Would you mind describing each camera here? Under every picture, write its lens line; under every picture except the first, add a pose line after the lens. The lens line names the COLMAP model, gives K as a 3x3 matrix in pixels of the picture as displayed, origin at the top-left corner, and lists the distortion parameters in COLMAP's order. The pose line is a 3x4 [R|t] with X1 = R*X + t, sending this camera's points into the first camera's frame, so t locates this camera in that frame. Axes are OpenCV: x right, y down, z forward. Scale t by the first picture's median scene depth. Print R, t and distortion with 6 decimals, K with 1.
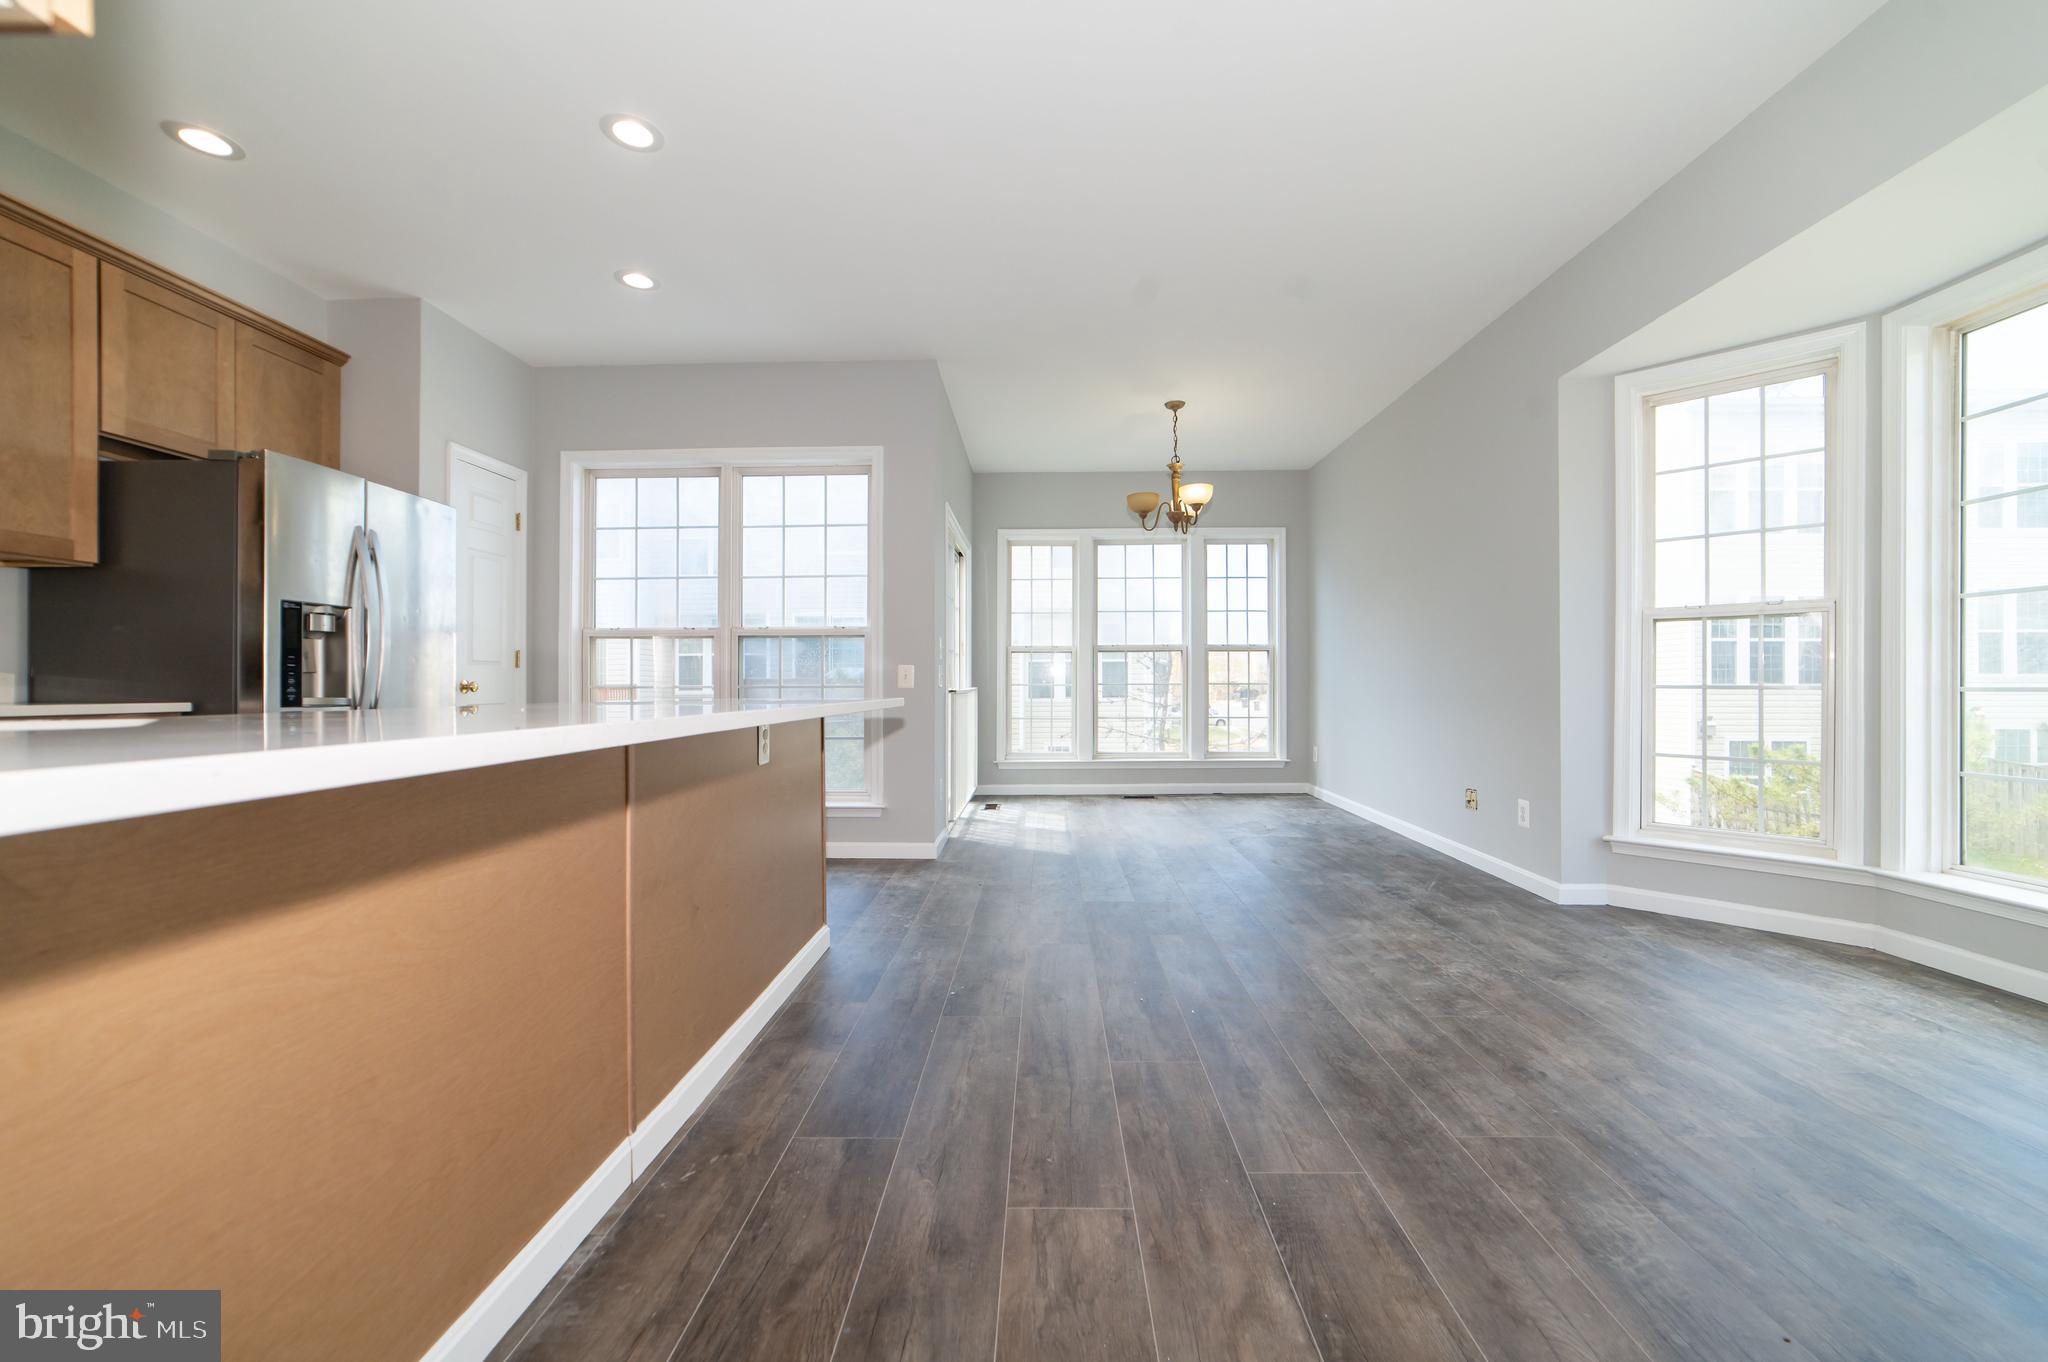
lens RADIAL K [[810.8, 0, 1024.0], [0, 810.8, 681.0], [0, 0, 1]] dist [-0.011192, 0.000570]
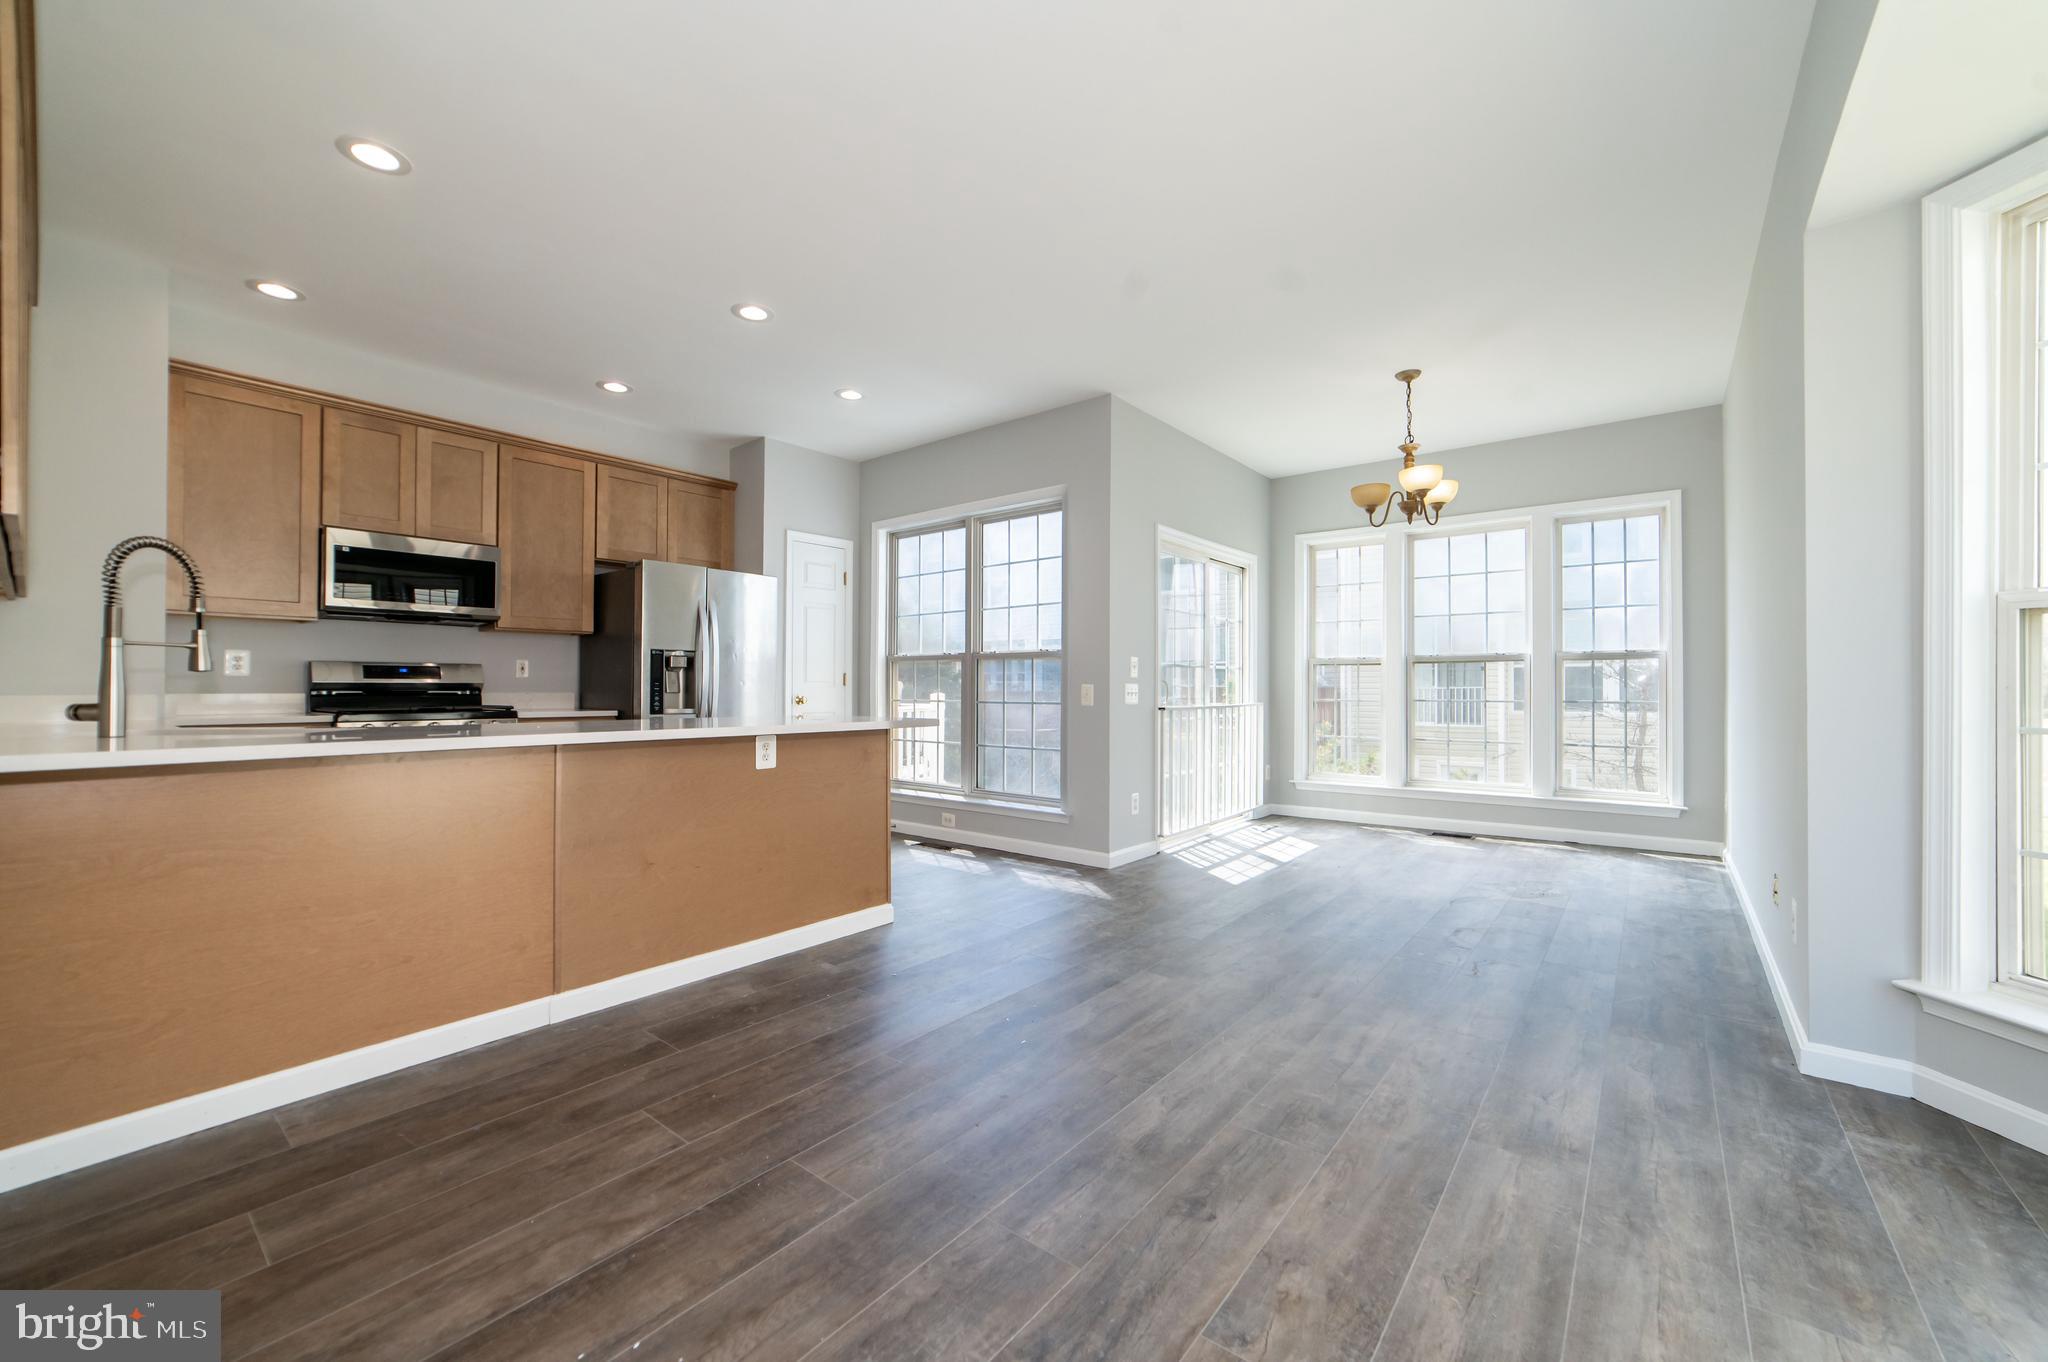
lens RADIAL K [[794.2, 0, 1021.6], [0, 794.2, 681.4], [0, 0, 1]] dist [-0.027317, 0.010576]
pose [[0.794647, -0.000376, -0.607072, 0.653420], [-0.001227, 0.999997, -0.002225, -0.031777], [0.607071, 0.002513, 0.794643, 0.173679]]
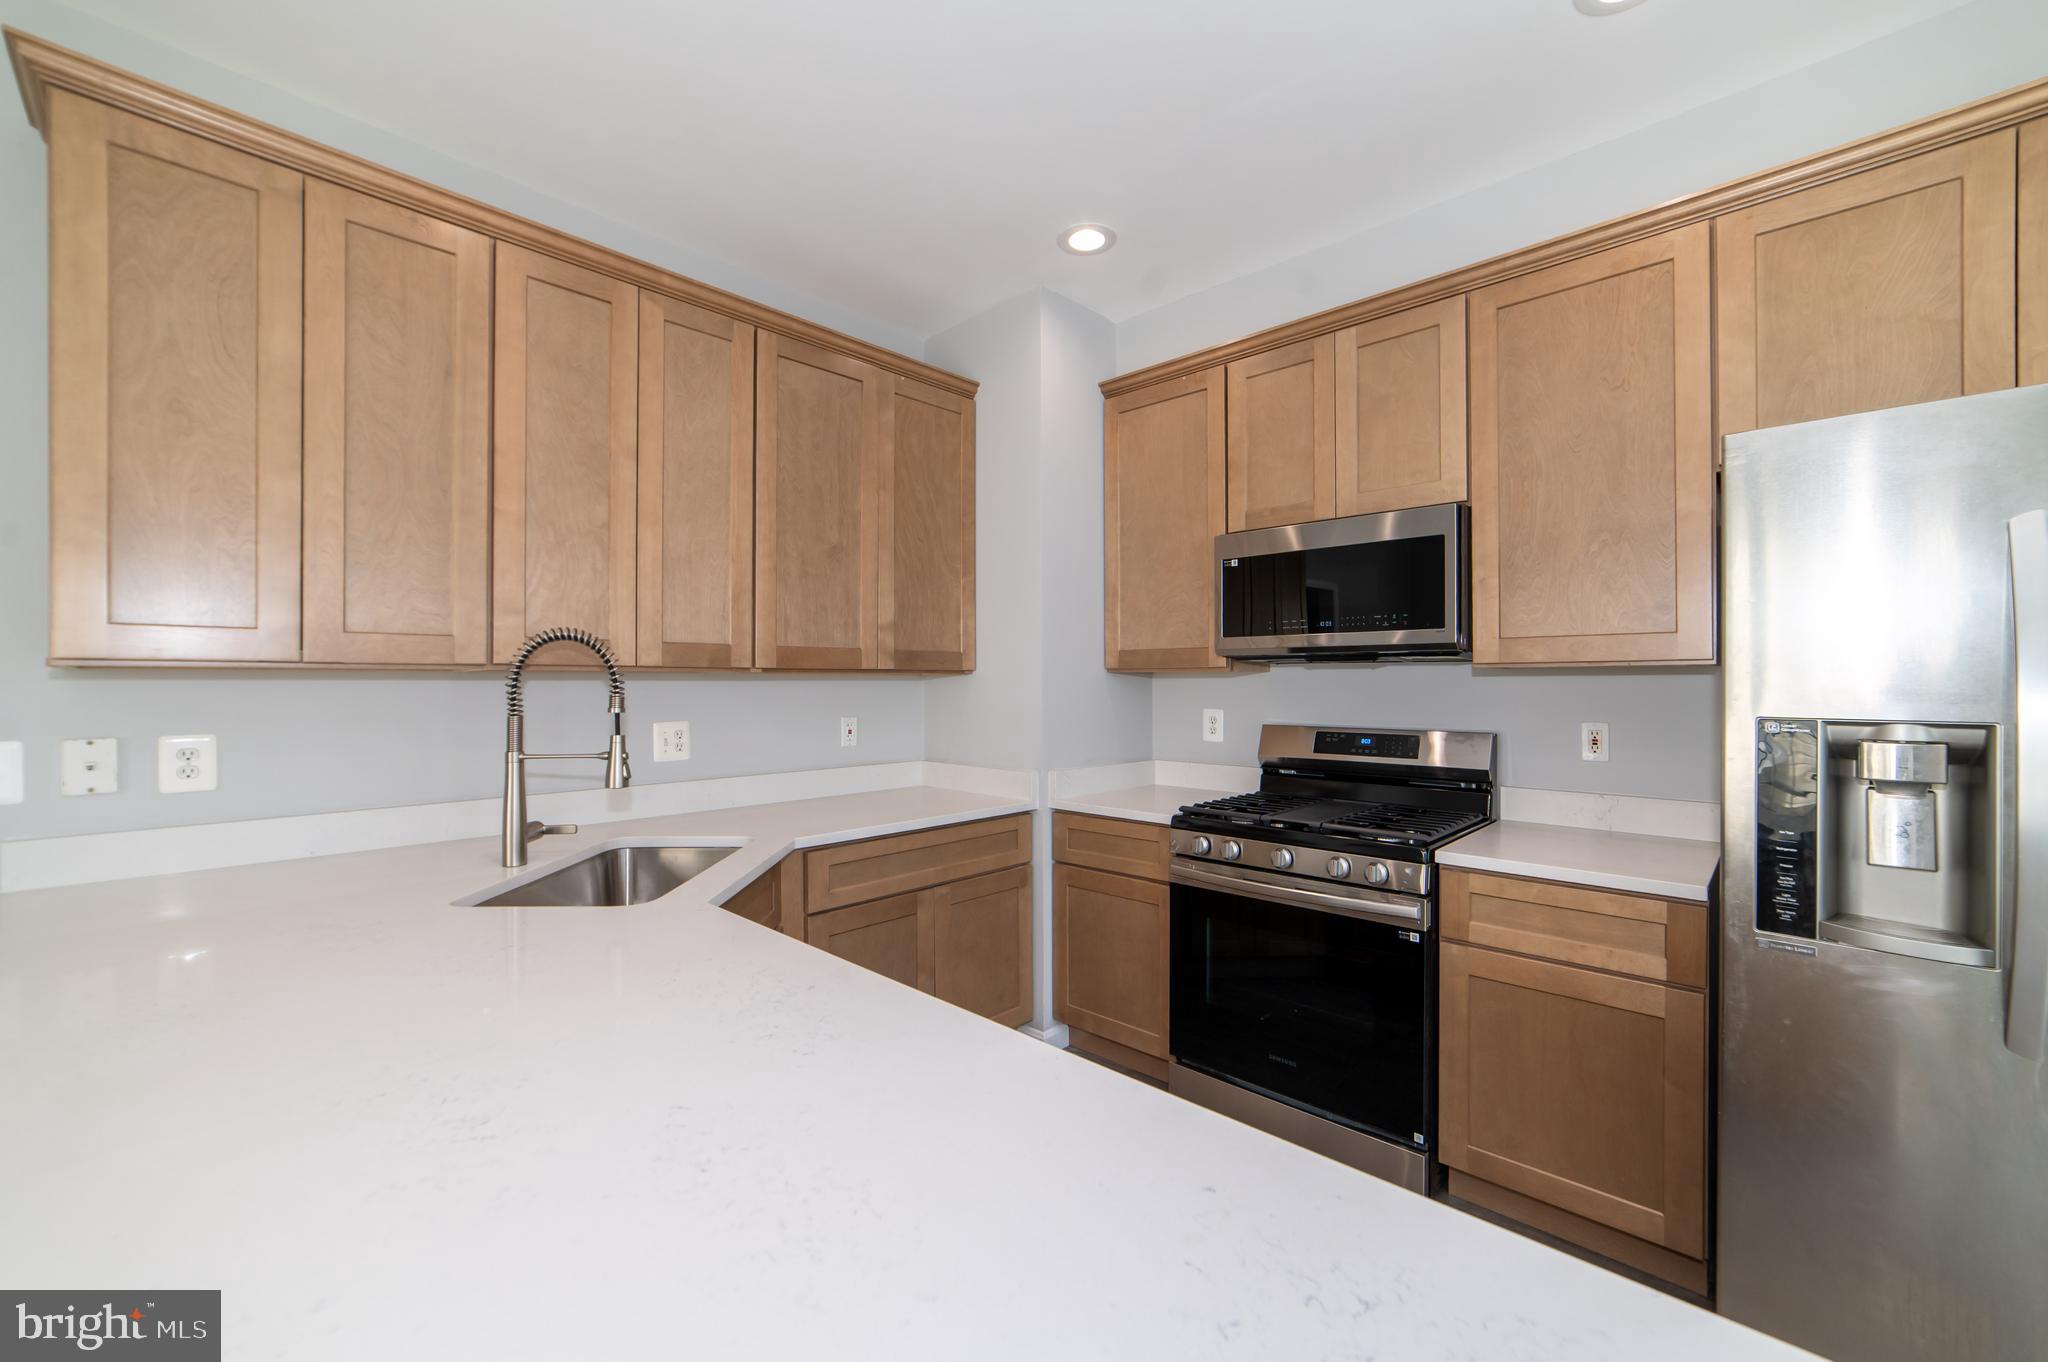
lens RADIAL K [[818.2, 0, 1056.0], [0, 818.2, 677.2], [0, 0, 1]] dist [-0.000203, -0.000328]
pose [[-0.646687, 0.000017, -0.762755, -0.235255], [0.006576, 0.999963, -0.005553, -0.125960], [0.762727, -0.008607, -0.646663, 0.983424]]
